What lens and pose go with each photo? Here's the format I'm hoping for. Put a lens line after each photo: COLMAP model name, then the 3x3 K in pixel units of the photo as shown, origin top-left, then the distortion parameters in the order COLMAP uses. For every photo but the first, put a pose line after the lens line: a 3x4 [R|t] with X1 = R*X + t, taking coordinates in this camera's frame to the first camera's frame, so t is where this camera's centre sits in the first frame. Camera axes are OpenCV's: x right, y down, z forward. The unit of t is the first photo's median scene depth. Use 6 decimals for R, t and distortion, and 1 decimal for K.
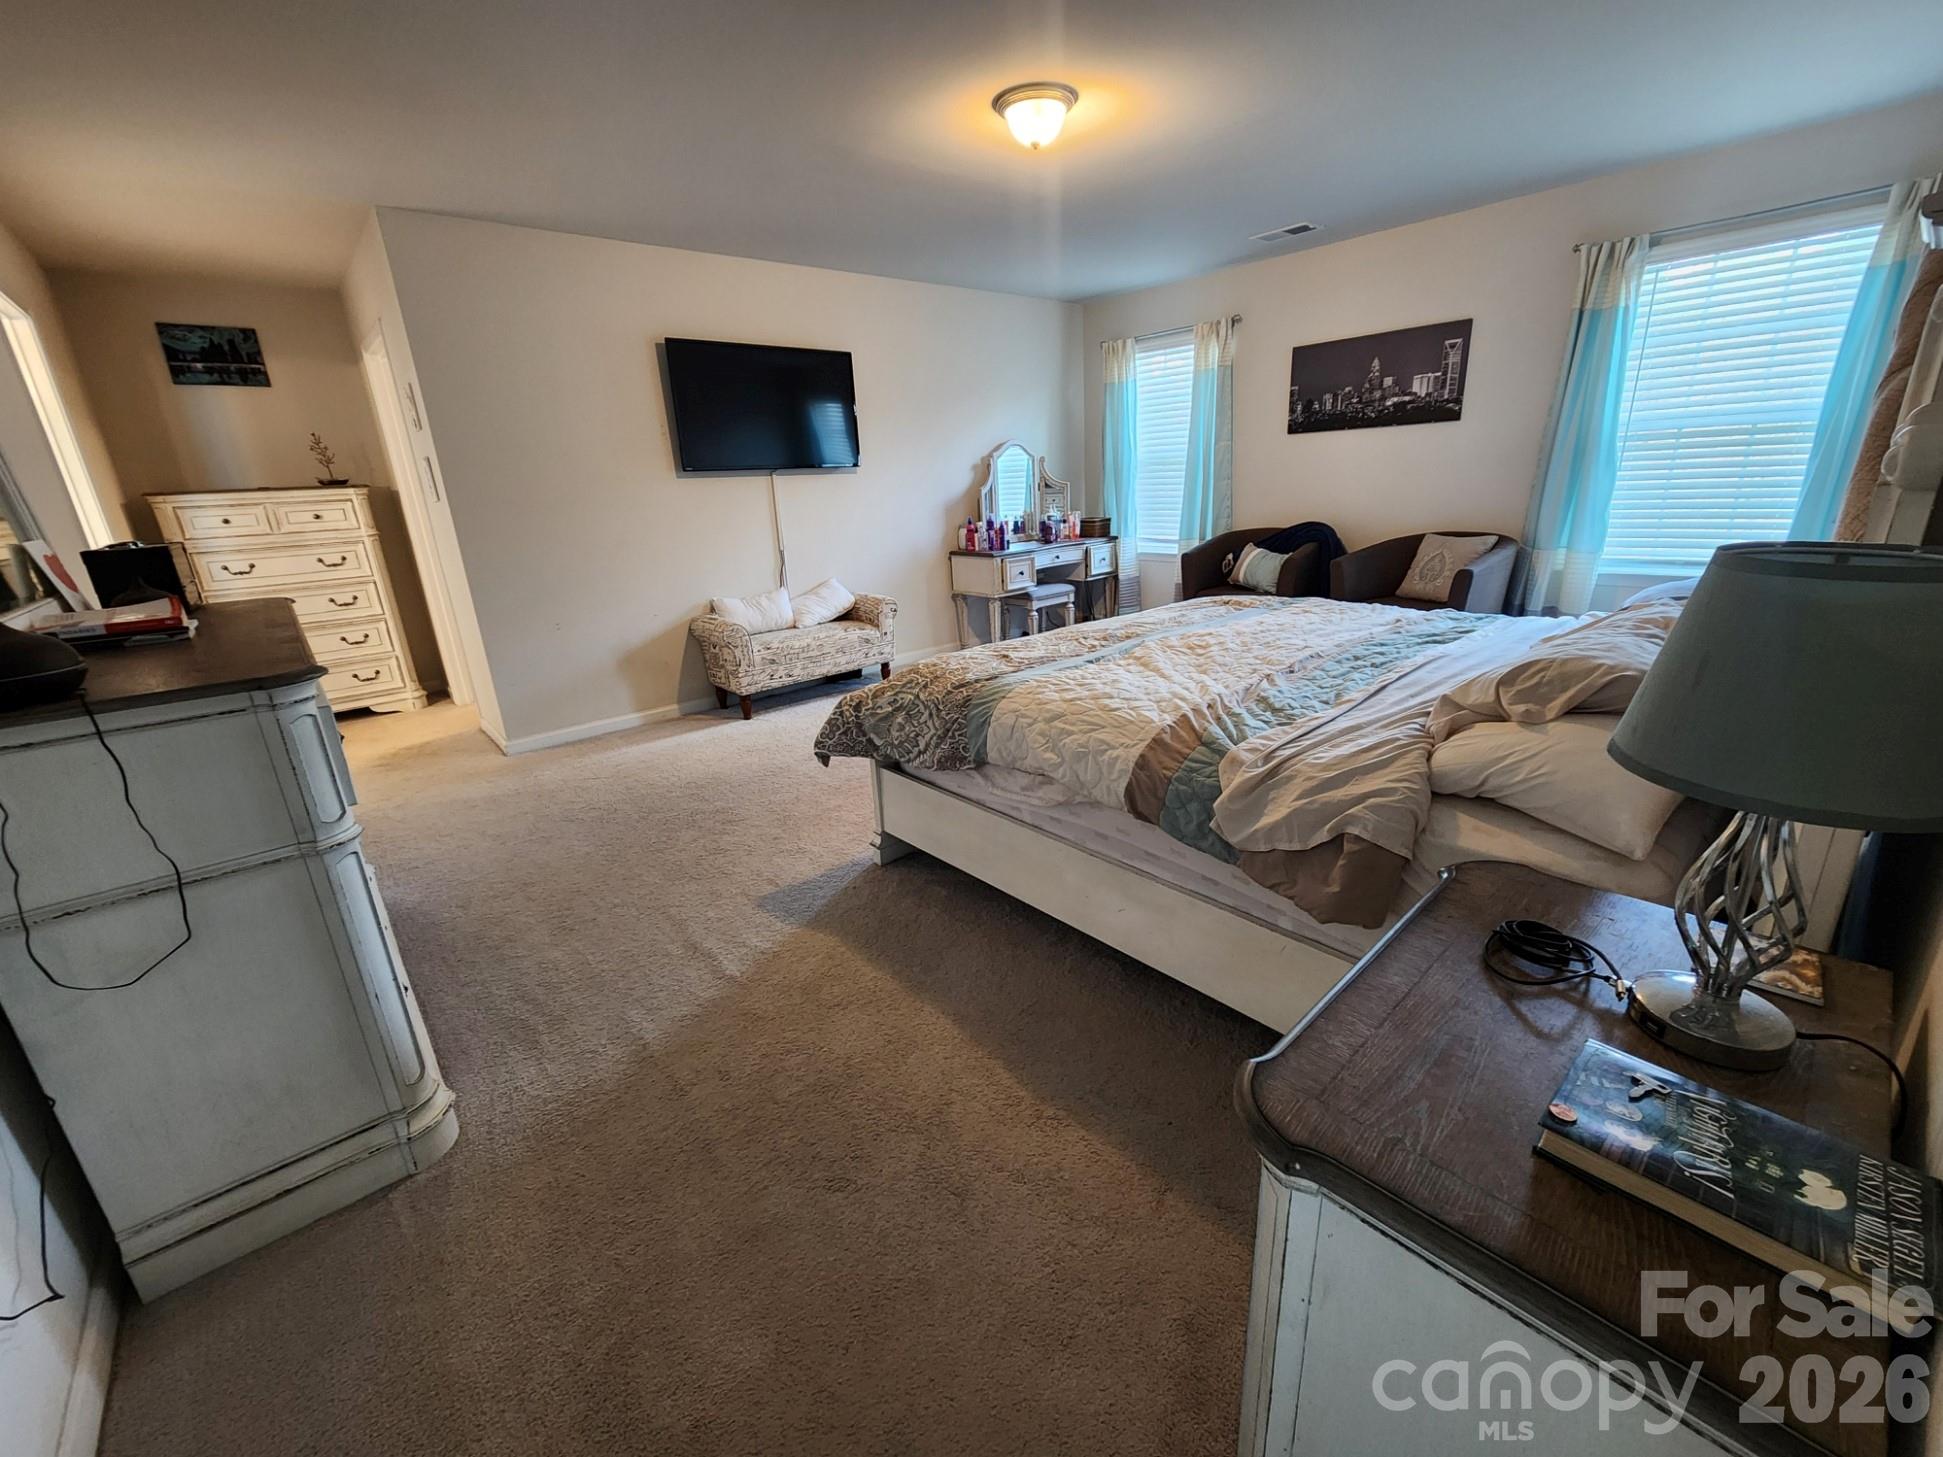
lens RADIAL K [[789.7, 0, 973.8], [0, 789.7, 732.3], [0, 0, 1]] dist [0.001131, -0.002151]
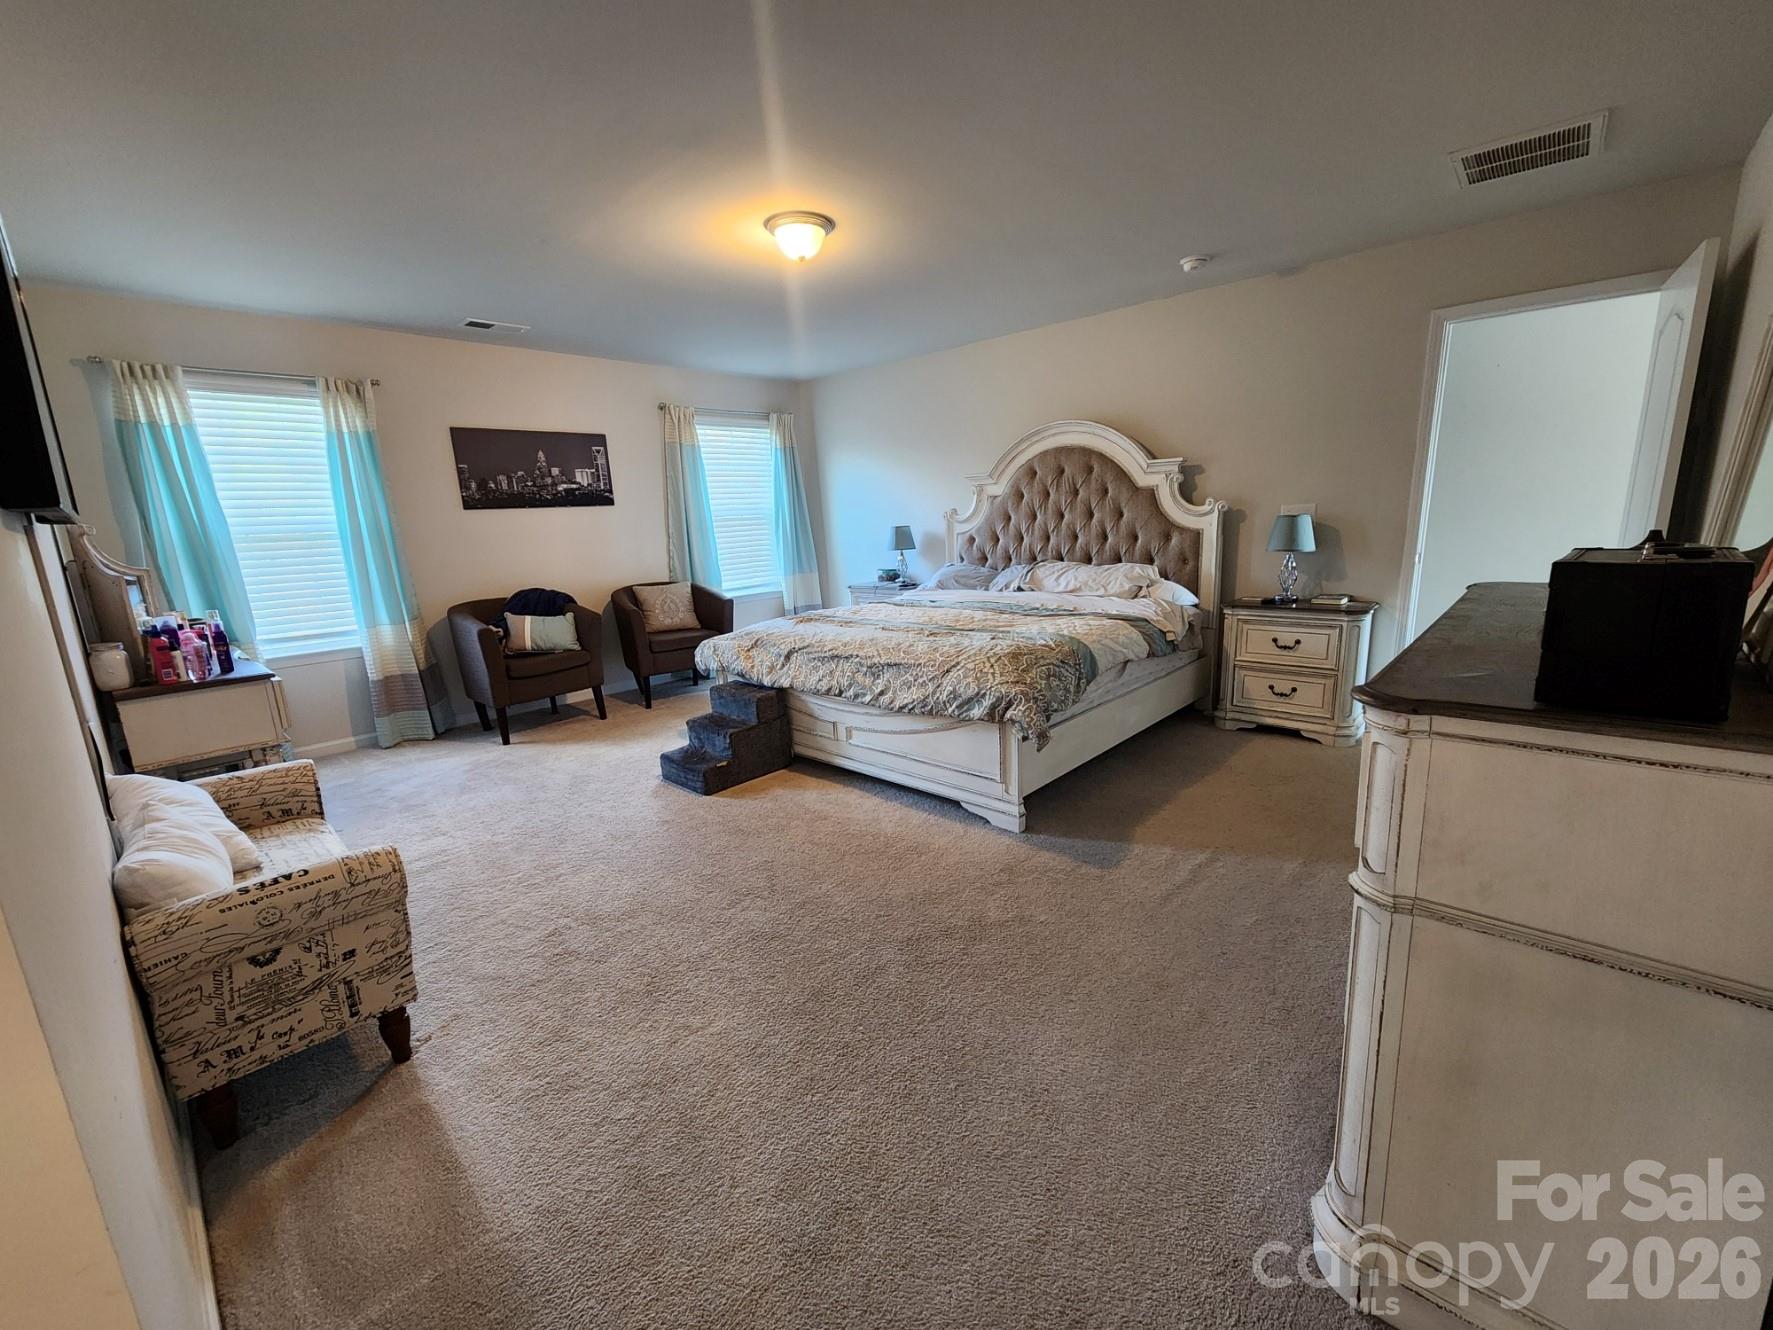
lens RADIAL K [[720.6, 0, 889.4], [0, 720.6, 666.6], [0, 0, 1]] dist [0.001131, -0.002151]
pose [[-0.101759, -0.155050, 0.982652, -0.665235], [0.353244, 0.917777, 0.181394, -0.189830], [-0.929981, 0.365574, -0.038622, 0.680132]]
